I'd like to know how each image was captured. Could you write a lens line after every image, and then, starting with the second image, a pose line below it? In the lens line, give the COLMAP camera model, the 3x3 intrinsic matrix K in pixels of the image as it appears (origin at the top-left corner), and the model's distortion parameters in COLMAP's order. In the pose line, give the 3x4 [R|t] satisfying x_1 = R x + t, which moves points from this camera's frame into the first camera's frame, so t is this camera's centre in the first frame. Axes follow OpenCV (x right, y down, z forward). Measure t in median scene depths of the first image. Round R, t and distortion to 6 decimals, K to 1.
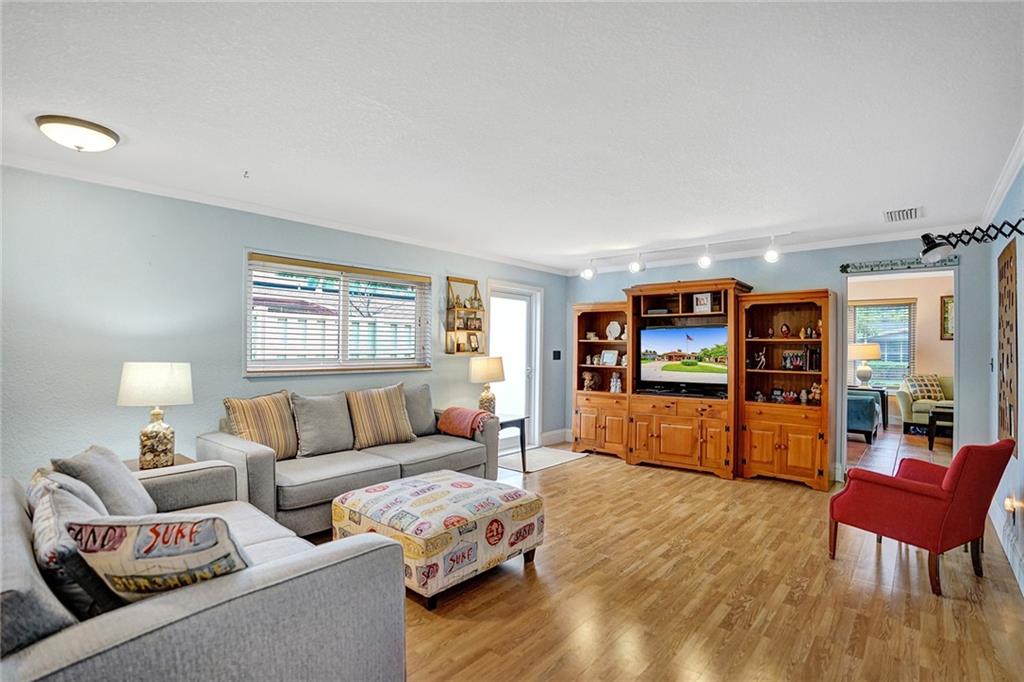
lens RADIAL K [[493.9, 0, 519.0], [0, 493.9, 341.8], [0, 0, 1]] dist [-0.071173, 0.026376]
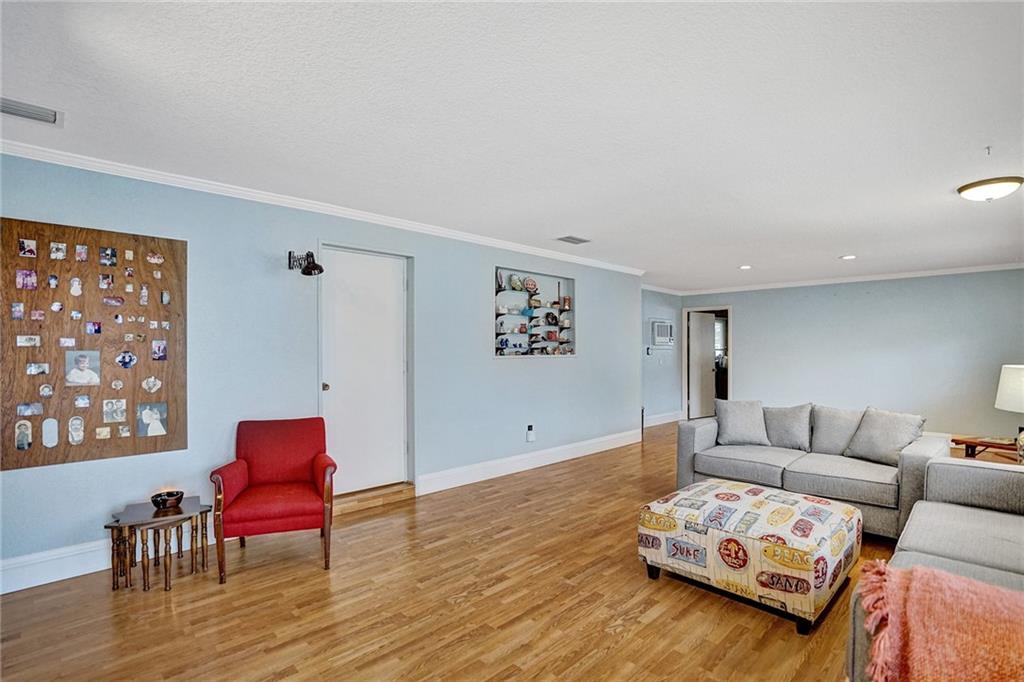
lens RADIAL K [[493.9, 0, 515.0], [0, 493.9, 349.0], [0, 0, 1]] dist [-0.071173, 0.026376]
pose [[-0.995148, -0.008014, 0.098060, 0.200851], [-0.009382, 0.999865, -0.013496, 0.027573], [-0.097938, -0.014350, -0.995089, 1.995850]]
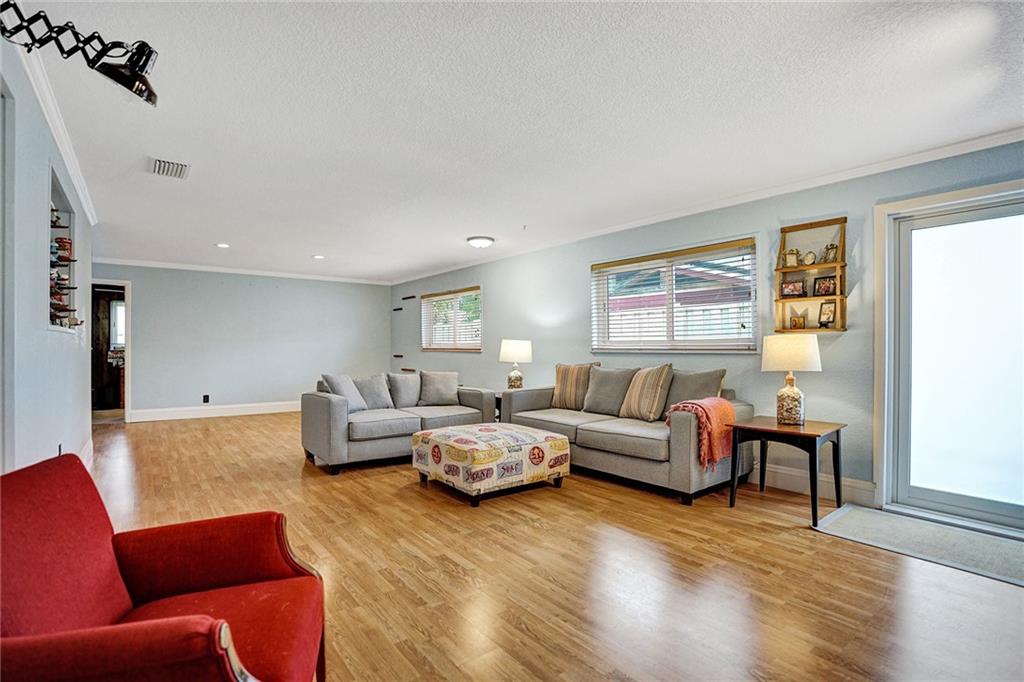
lens RADIAL K [[493.9, 0, 514.2], [0, 493.9, 342.6], [0, 0, 1]] dist [-0.071173, 0.026376]
pose [[-0.202363, -0.017010, -0.979163, 1.162521], [0.008758, 0.999778, -0.019178, 0.088604], [0.979271, -0.012457, -0.202169, 1.358440]]
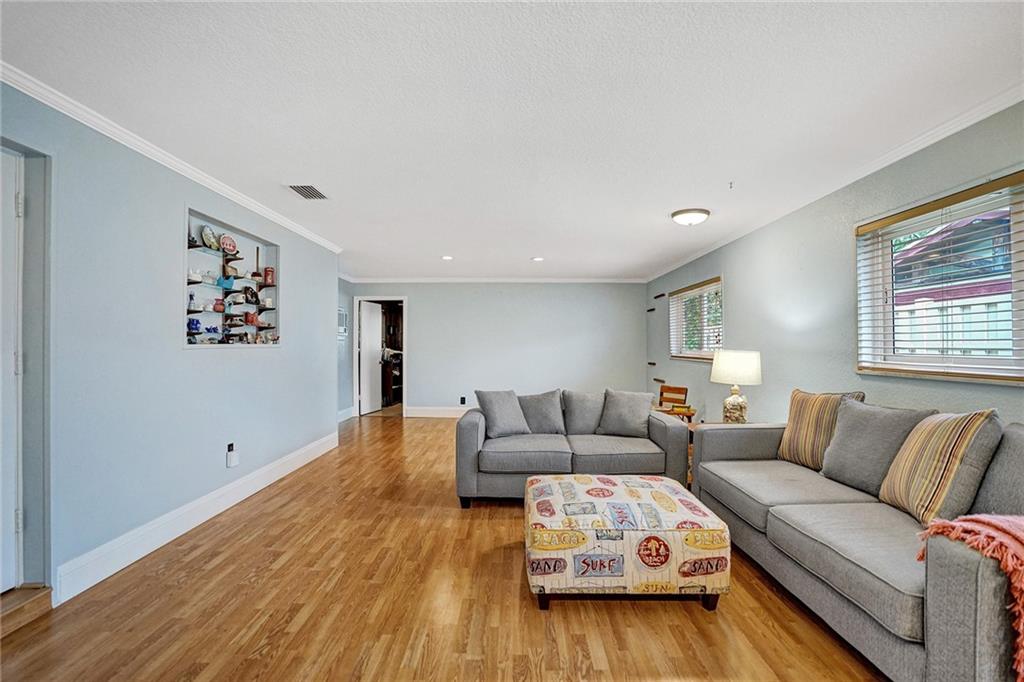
lens RADIAL K [[493.9, 0, 513.3], [0, 493.9, 341.9], [0, 0, 1]] dist [-0.071173, 0.026376]
pose [[-0.769020, -0.014463, -0.639061, 0.566580], [-0.001210, 0.999775, -0.021171, 0.045270], [0.639224, -0.015508, -0.768864, 1.600053]]
